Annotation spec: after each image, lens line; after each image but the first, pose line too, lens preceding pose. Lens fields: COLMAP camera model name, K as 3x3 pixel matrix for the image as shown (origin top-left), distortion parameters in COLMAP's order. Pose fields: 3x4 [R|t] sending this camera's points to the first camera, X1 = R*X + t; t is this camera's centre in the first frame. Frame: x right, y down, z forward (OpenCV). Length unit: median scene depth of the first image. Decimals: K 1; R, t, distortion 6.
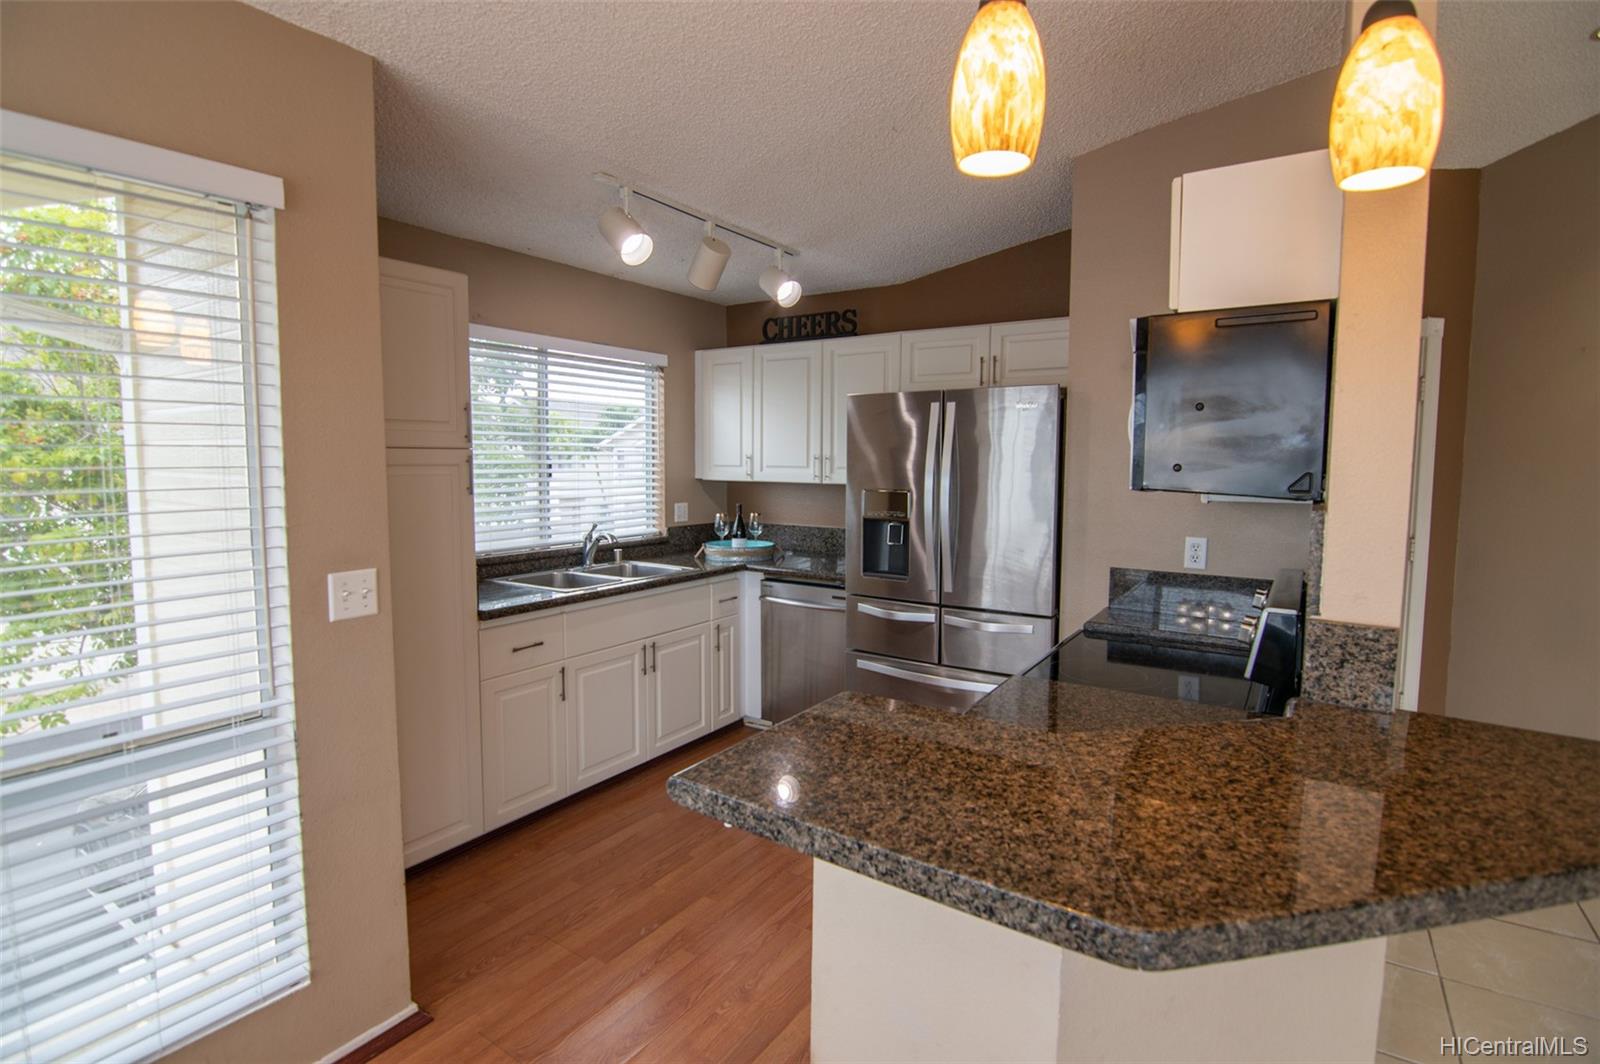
lens RADIAL K [[774.7, 0, 795.9], [0, 774.7, 518.3], [0, 0, 1]] dist [-0.021312, -0.001415]
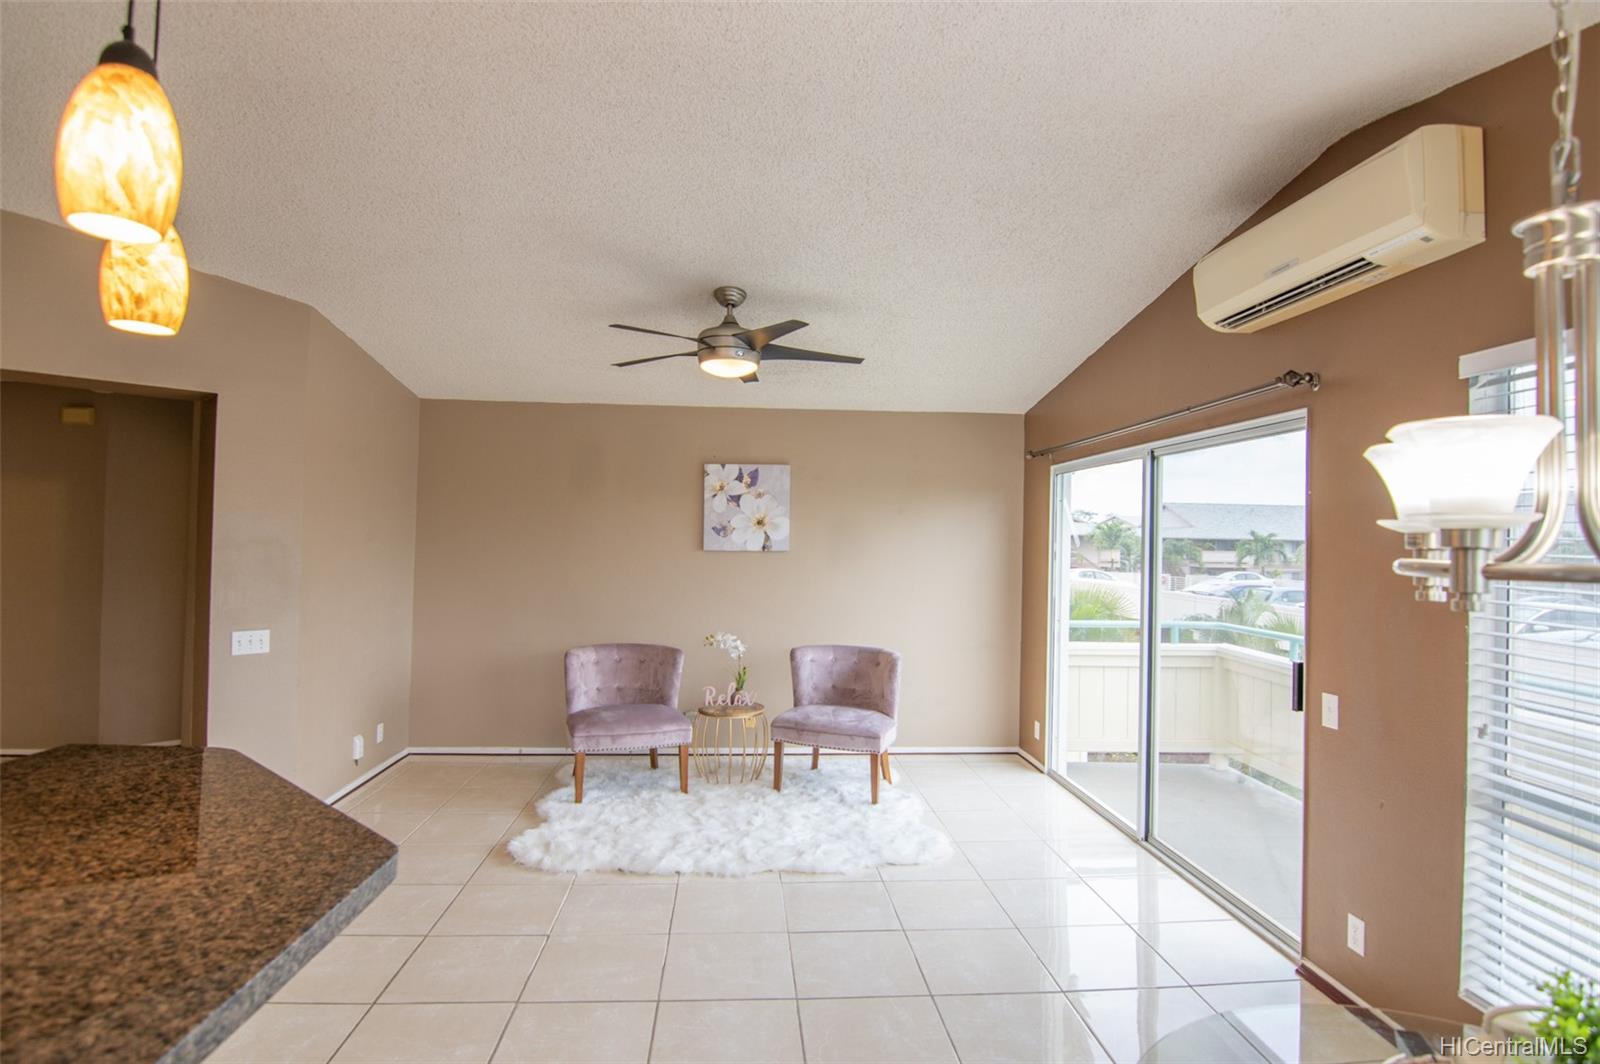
lens RADIAL K [[818.0, 0, 791.2], [0, 818.0, 525.3], [0, 0, 1]] dist [-0.027854, -0.000106]
pose [[-0.620358, -0.002710, 0.784314, -0.343777], [0.038575, 0.998678, 0.033961, -0.038971], [-0.783369, 0.051323, -0.619434, 0.342712]]
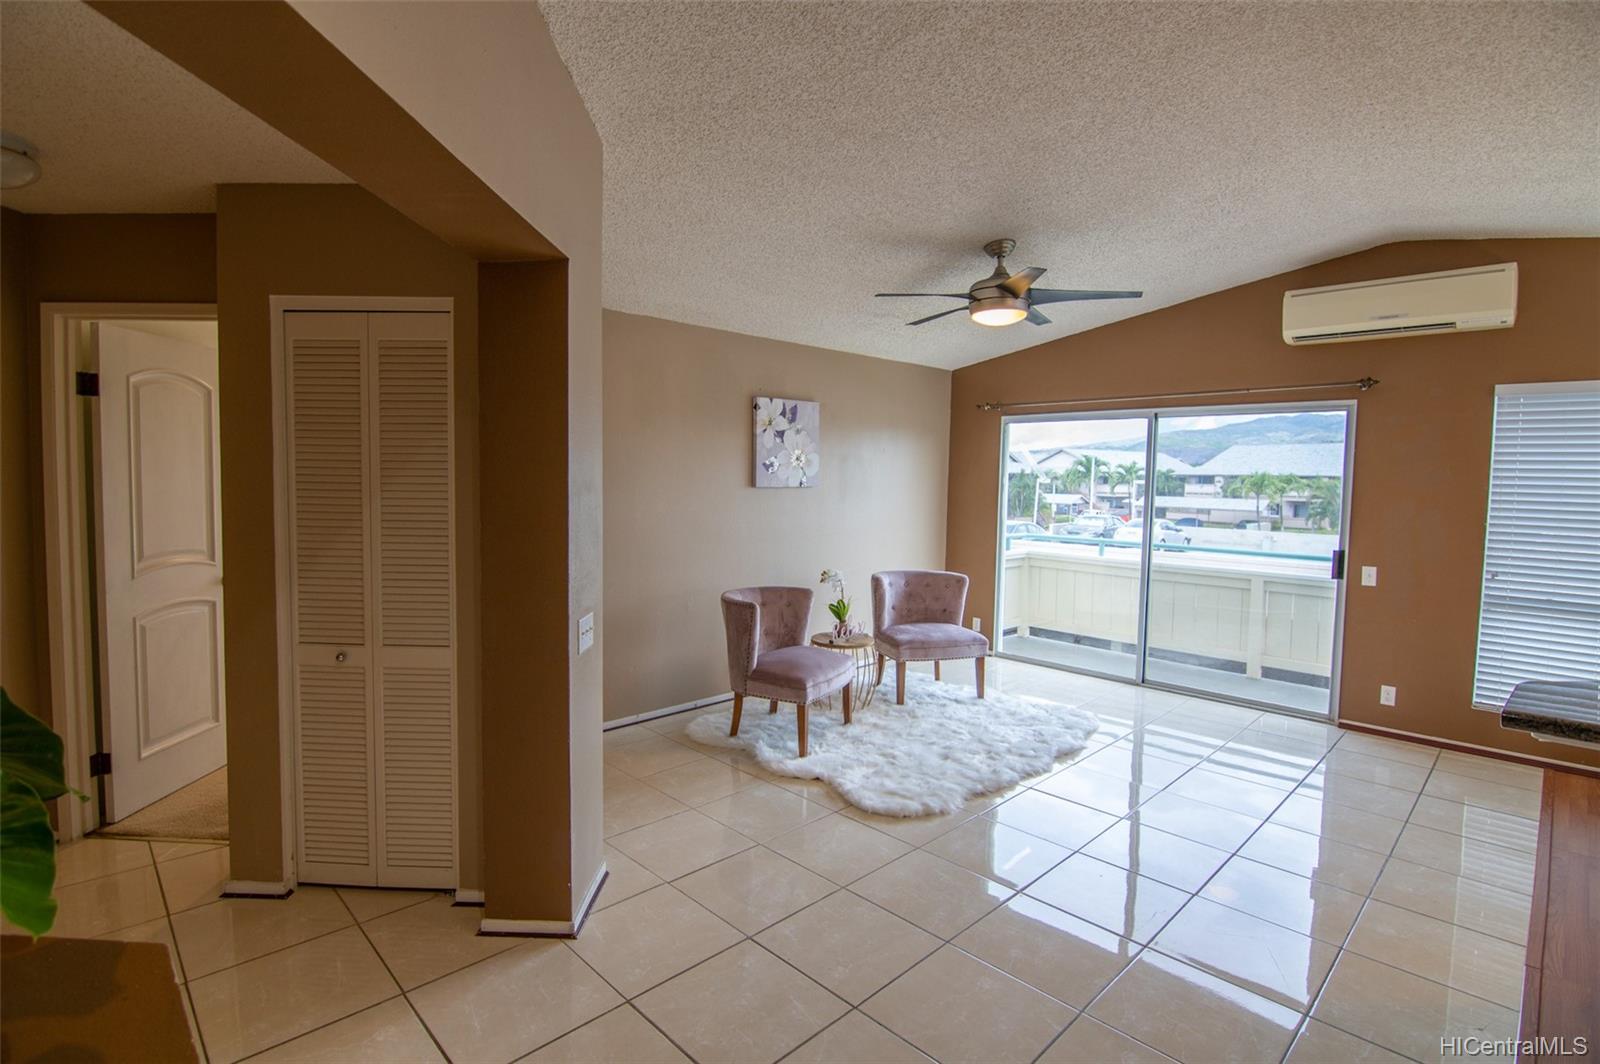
lens RADIAL K [[774.7, 0, 789.9], [0, 774.7, 520.7], [0, 0, 1]] dist [-0.021312, -0.001415]
pose [[-0.979969, -0.031002, 0.196722, 0.904067], [-0.004397, 0.990936, 0.134260, -0.085016], [-0.199101, 0.130705, -0.971223, 1.044924]]
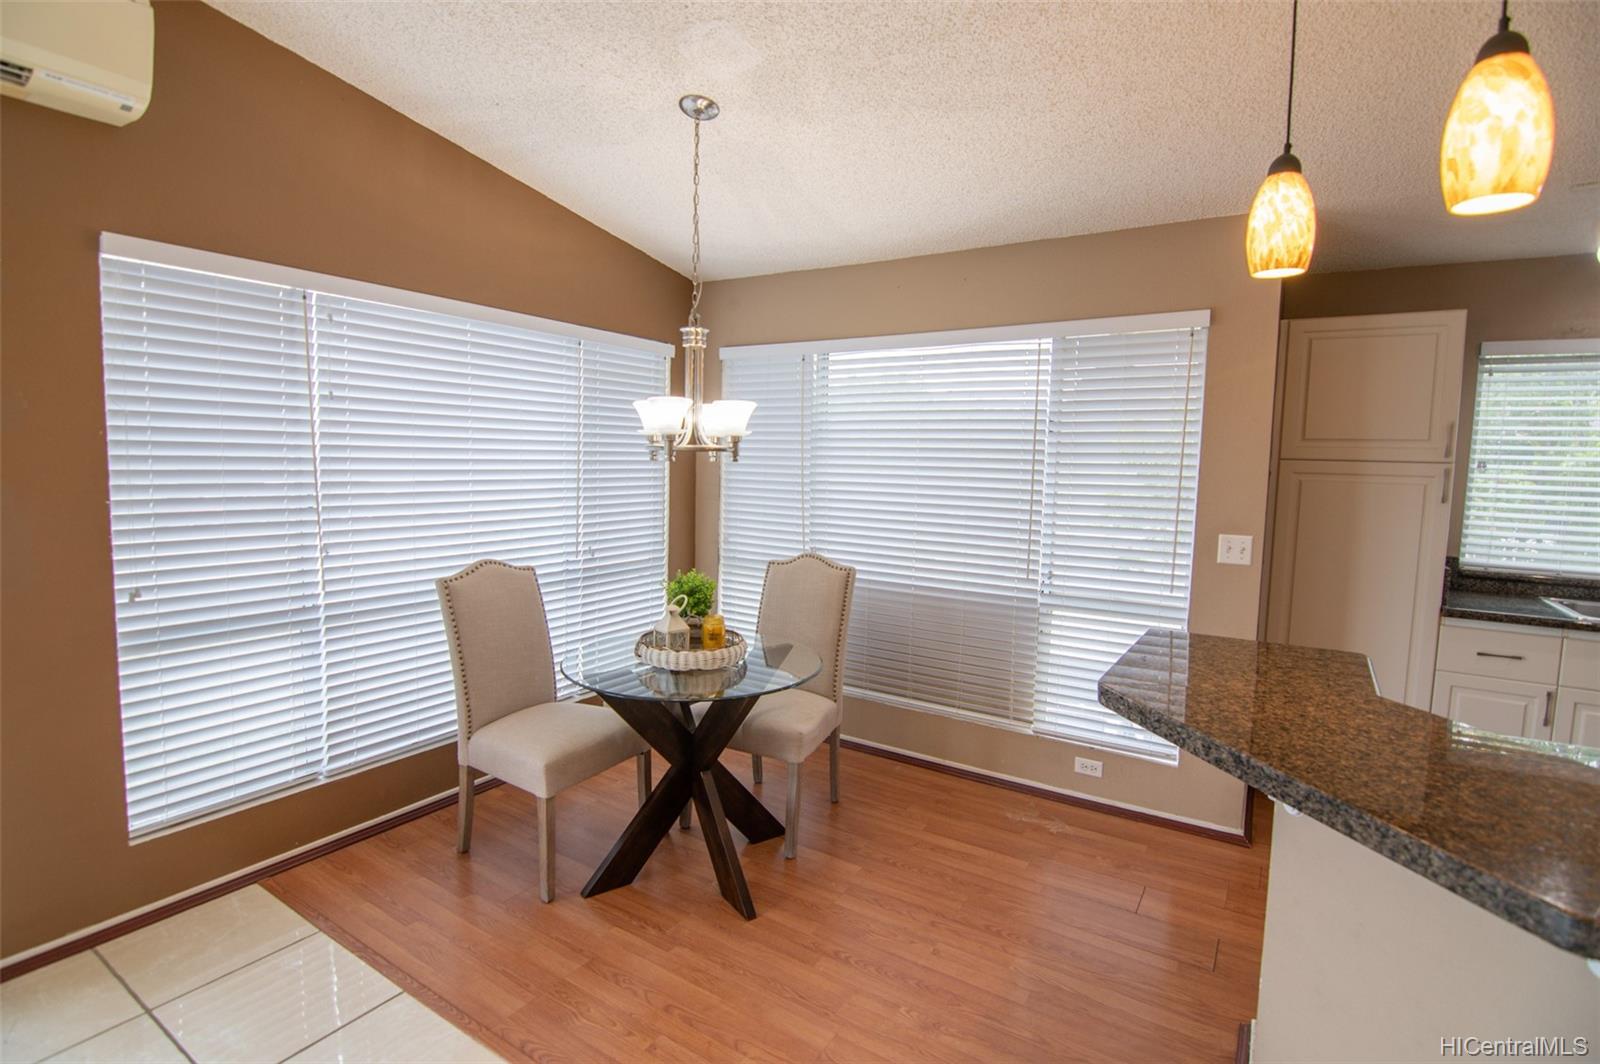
lens RADIAL K [[774.7, 0, 773.4], [0, 774.7, 519.3], [0, 0, 1]] dist [-0.021312, -0.001415]
pose [[0.008630, 0.083890, -0.996438, 0.648521], [-0.101514, 0.991400, 0.082587, -0.001363], [0.994797, 0.100439, 0.017071, -0.002626]]
